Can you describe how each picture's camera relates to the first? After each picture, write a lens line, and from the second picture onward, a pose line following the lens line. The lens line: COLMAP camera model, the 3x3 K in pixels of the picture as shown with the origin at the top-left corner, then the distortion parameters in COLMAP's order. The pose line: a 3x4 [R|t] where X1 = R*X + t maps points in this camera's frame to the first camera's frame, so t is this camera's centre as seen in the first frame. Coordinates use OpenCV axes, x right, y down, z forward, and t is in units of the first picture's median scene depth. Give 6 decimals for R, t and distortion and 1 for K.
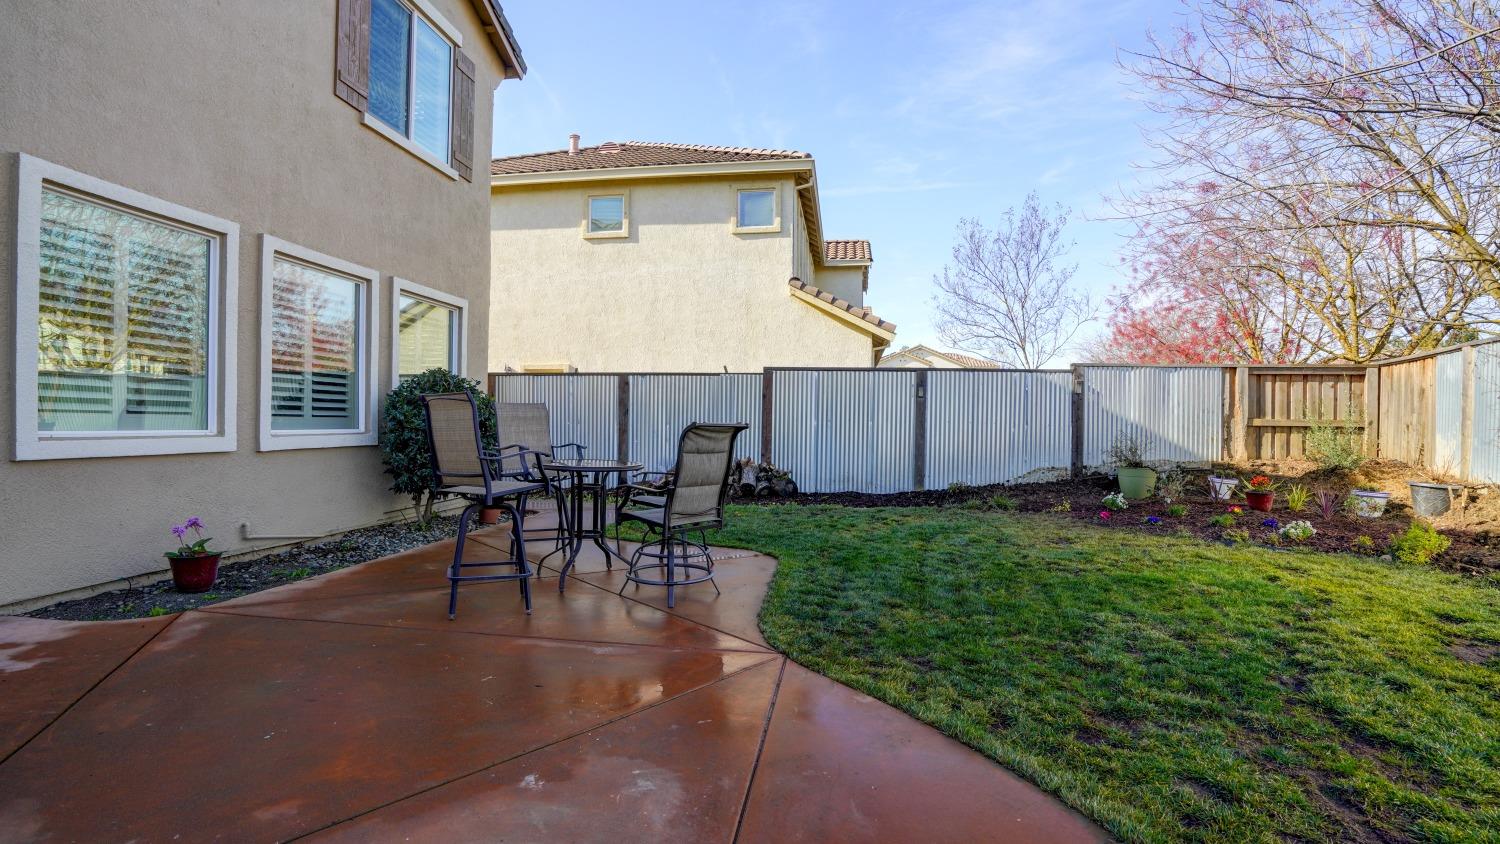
lens RADIAL K [[689.9, 0, 748.5], [0, 689.9, 424.9], [0, 0, 1]] dist [-0.052634, 0.014806]
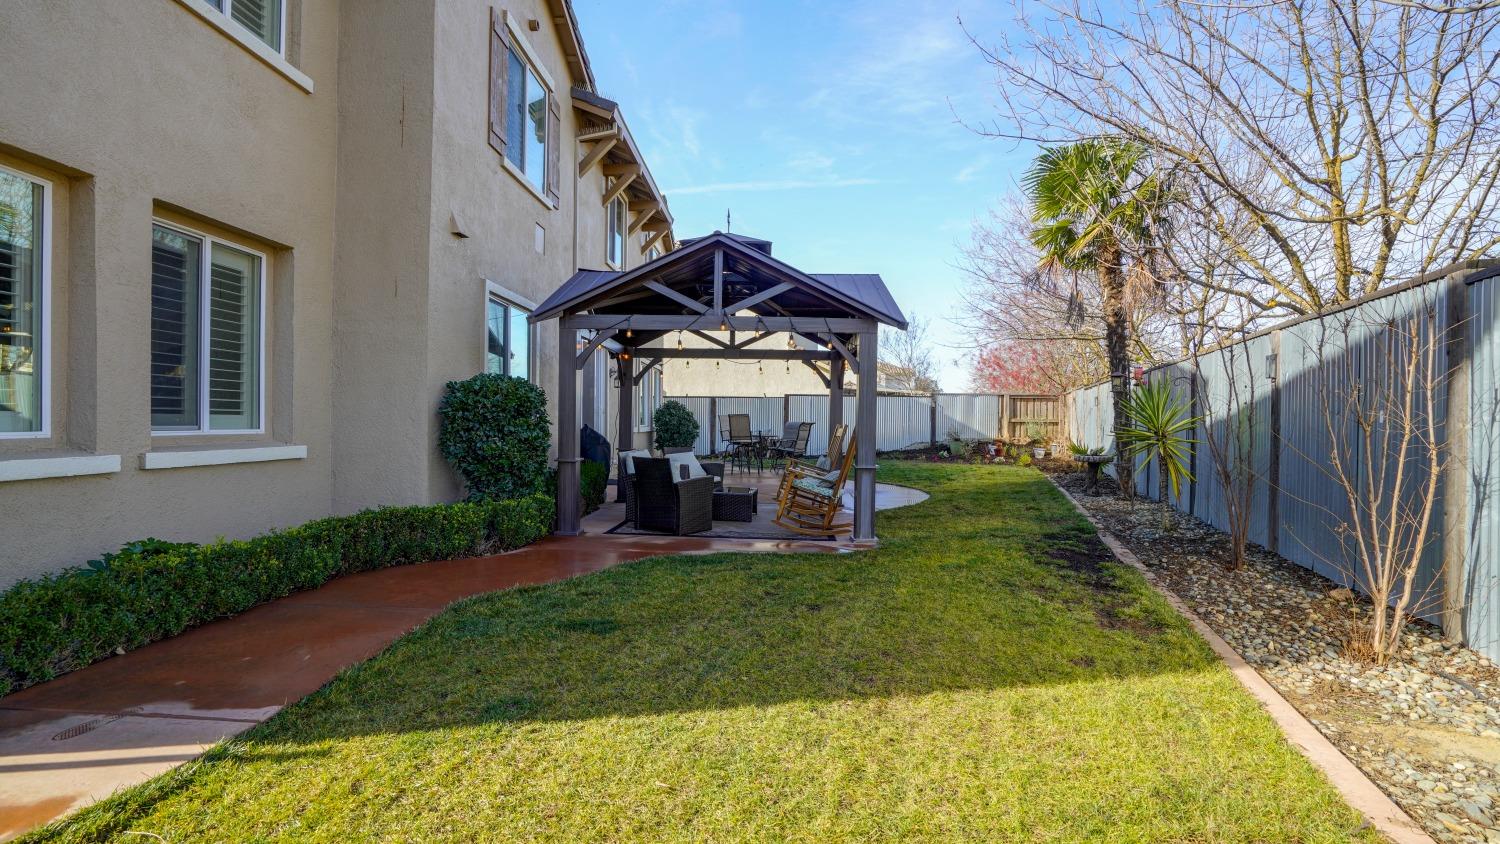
lens RADIAL K [[689.9, 0, 750.4], [0, 689.9, 425.1], [0, 0, 1]] dist [-0.052634, 0.014806]
pose [[0.994569, -0.005410, 0.103936, -0.320057], [0.004890, 0.999974, 0.005257, -0.004727], [-0.103962, -0.004720, 0.994570, -1.115349]]
